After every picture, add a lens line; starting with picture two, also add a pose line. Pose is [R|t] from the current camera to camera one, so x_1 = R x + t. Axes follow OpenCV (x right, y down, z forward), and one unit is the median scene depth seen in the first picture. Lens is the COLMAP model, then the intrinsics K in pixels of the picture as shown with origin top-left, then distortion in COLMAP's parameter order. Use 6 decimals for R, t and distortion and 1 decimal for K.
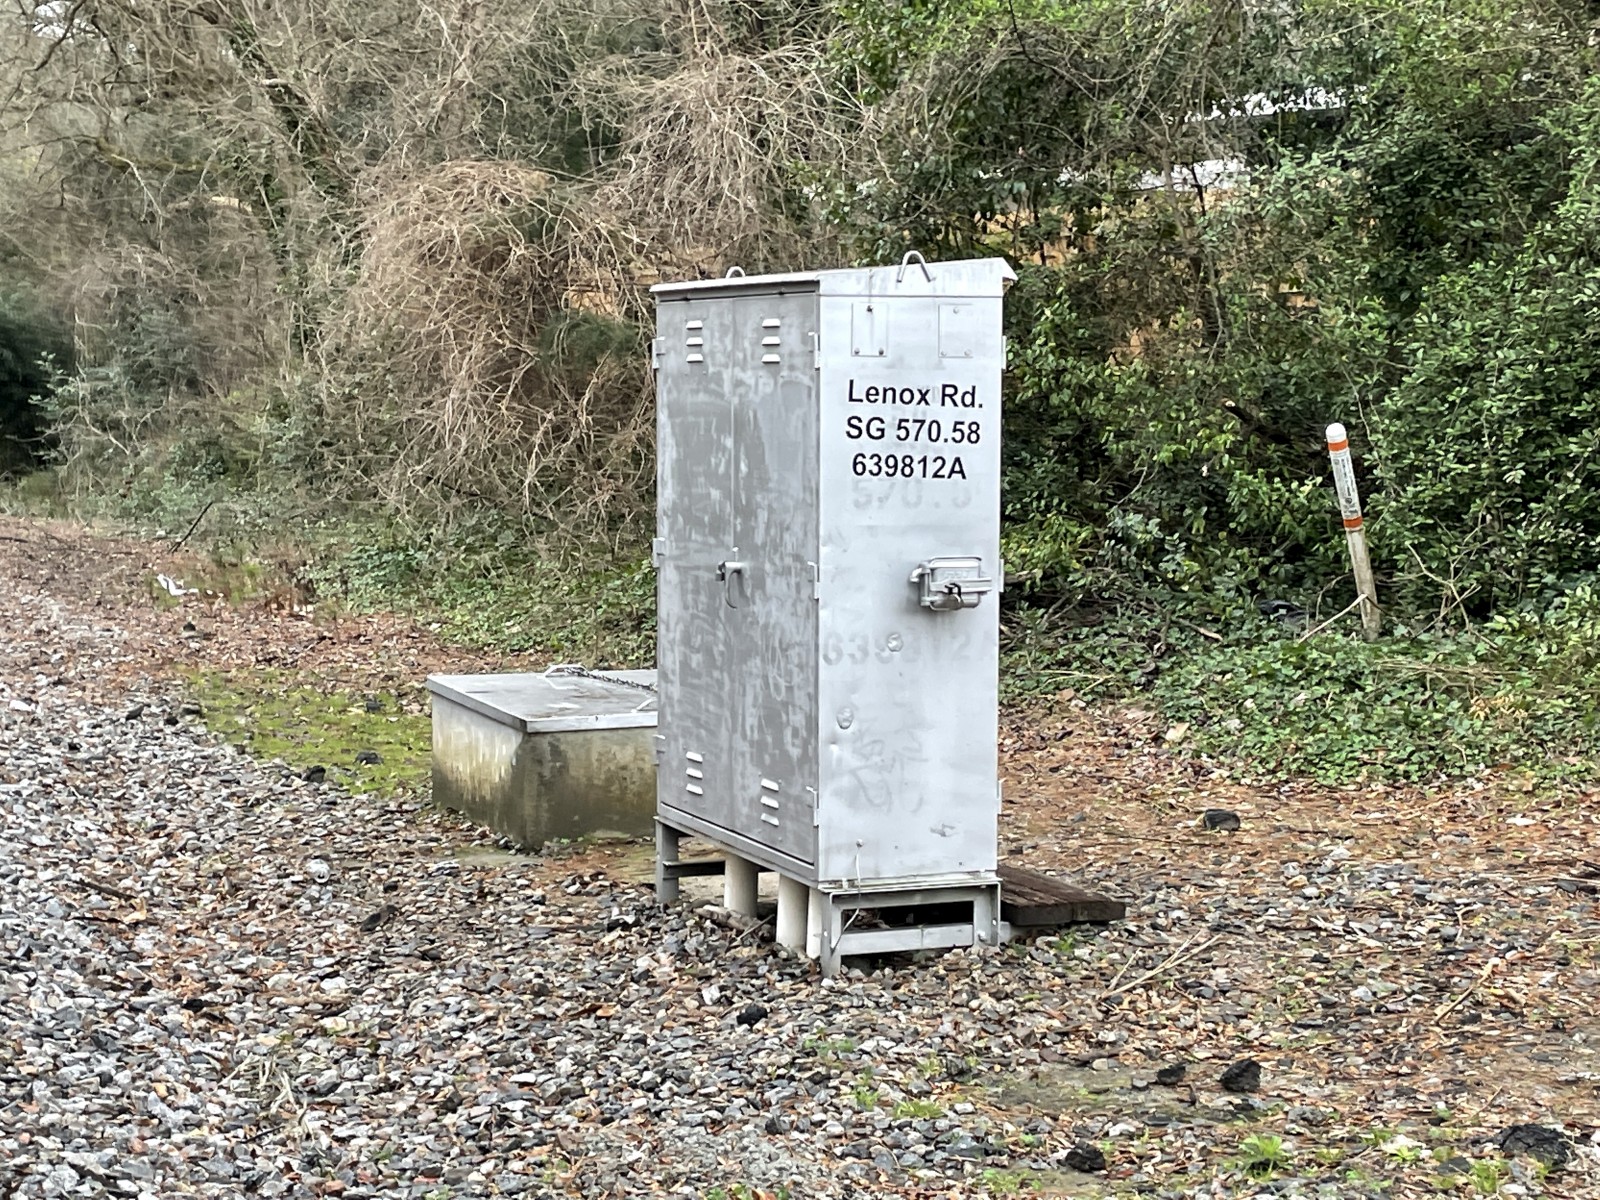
lens RADIAL K [[2954.7, 0, 804.5], [0, 2954.7, 598.9], [0, 0, 1]] dist [0.111475, 0.000000]
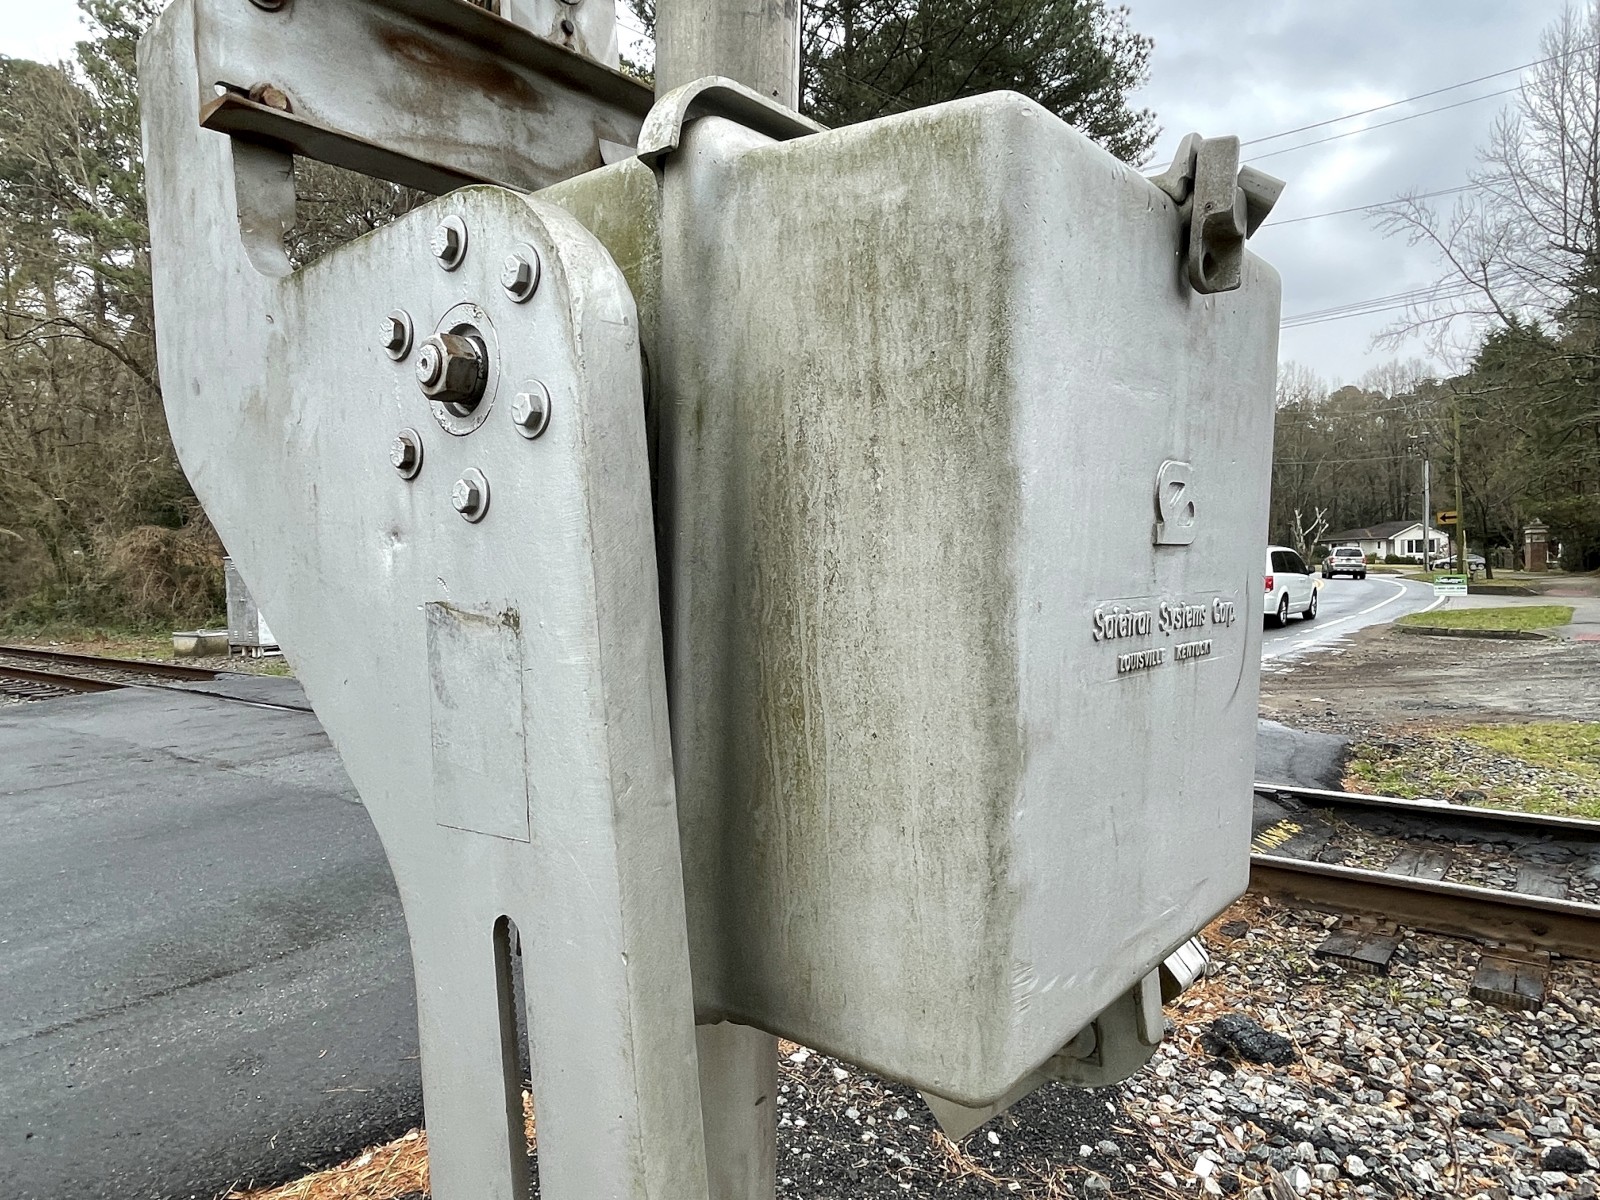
lens RADIAL K [[1034.8, 0, 794.1], [0, 1034.8, 602.1], [0, 0, 1]] dist [-0.010495, 0.001218]
pose [[0.877548, -0.033430, 0.478323, -0.019960], [0.060758, 0.997278, -0.041769, 0.070293], [-0.475624, 0.065716, 0.877190, -0.684103]]
